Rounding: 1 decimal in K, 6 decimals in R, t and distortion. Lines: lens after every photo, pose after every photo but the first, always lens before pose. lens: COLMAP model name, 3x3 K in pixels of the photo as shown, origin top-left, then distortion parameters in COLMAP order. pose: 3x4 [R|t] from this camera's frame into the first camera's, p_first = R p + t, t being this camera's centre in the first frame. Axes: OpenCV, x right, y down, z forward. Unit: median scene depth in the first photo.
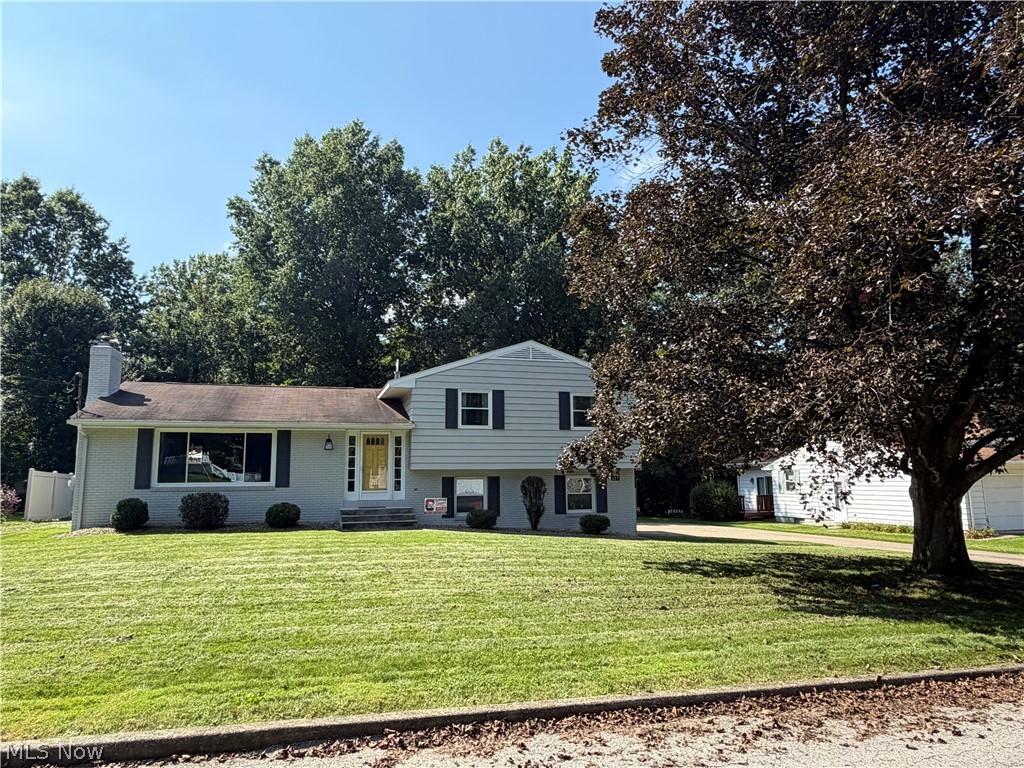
lens RADIAL K [[663.8, 0, 509.2], [0, 663.8, 386.5], [0, 0, 1]] dist [-0.011393, 0.004288]
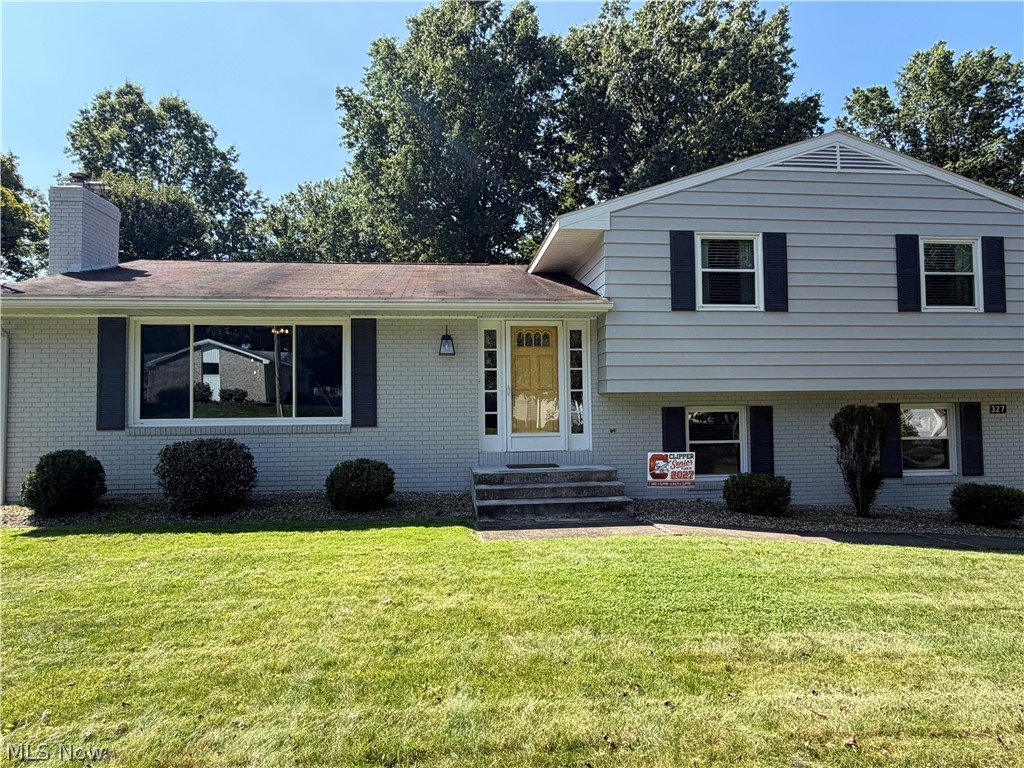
lens RADIAL K [[618.4, 0, 513.1], [0, 618.4, 378.1], [0, 0, 1]] dist [-0.004173, 0.001462]
pose [[0.983464, -0.009218, -0.180866, -0.128353], [0.025643, 0.995729, 0.088688, 0.068686], [0.179276, -0.091860, 0.979501, 0.511561]]
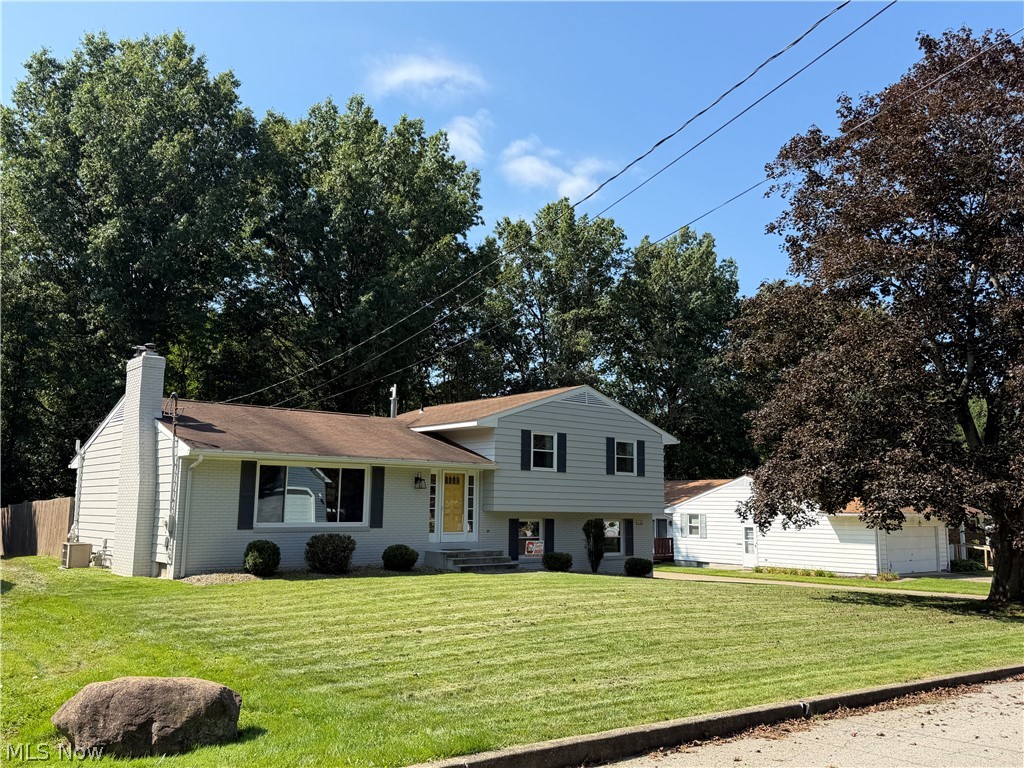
lens RADIAL K [[885.0, 0, 513.6], [0, 885.0, 382.4], [0, 0, 1]] dist [0.088638, -0.002434]
pose [[0.911231, 0.078553, 0.404337, -0.647034], [-0.076107, 0.996854, -0.022147, -0.036933], [-0.404804, -0.010592, 0.914342, -0.207170]]
